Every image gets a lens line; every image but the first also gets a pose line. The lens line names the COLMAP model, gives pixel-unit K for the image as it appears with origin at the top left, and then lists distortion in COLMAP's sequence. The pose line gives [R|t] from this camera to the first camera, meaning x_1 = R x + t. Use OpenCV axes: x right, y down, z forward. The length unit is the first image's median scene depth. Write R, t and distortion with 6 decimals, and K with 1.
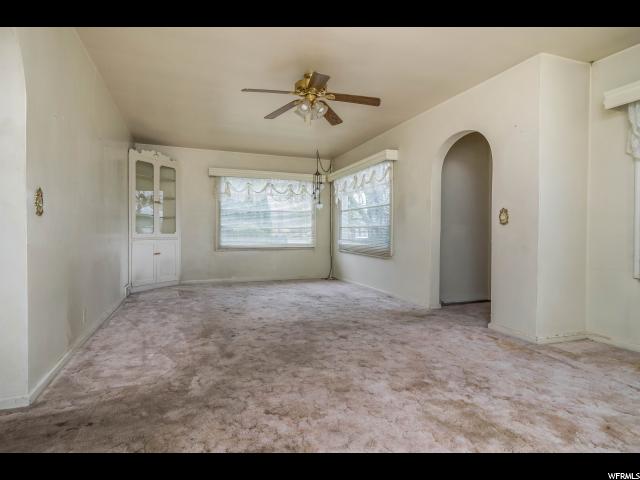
lens RADIAL K [[353.8, 0, 321.6], [0, 353.8, 238.7], [0, 0, 1]] dist [-0.001608, -0.000953]
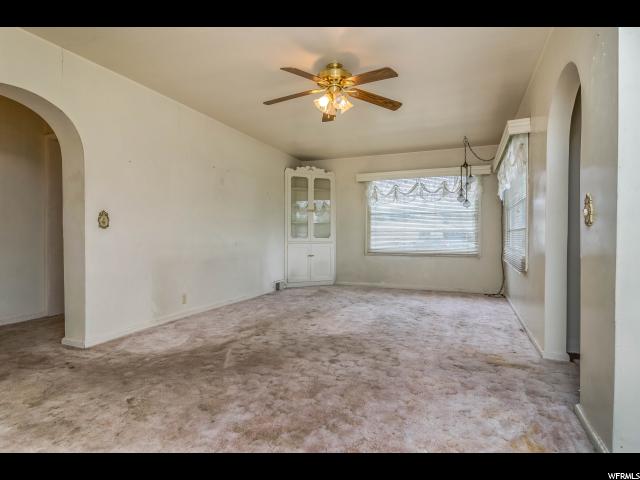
lens RADIAL K [[353.8, 0, 321.6], [0, 353.8, 238.7], [0, 0, 1]] dist [-0.001608, -0.000953]
pose [[0.719779, 0.003262, -0.694196, 0.450669], [-0.008788, 0.999952, -0.004413, -0.009628], [0.694148, 0.009276, 0.719773, 0.257280]]
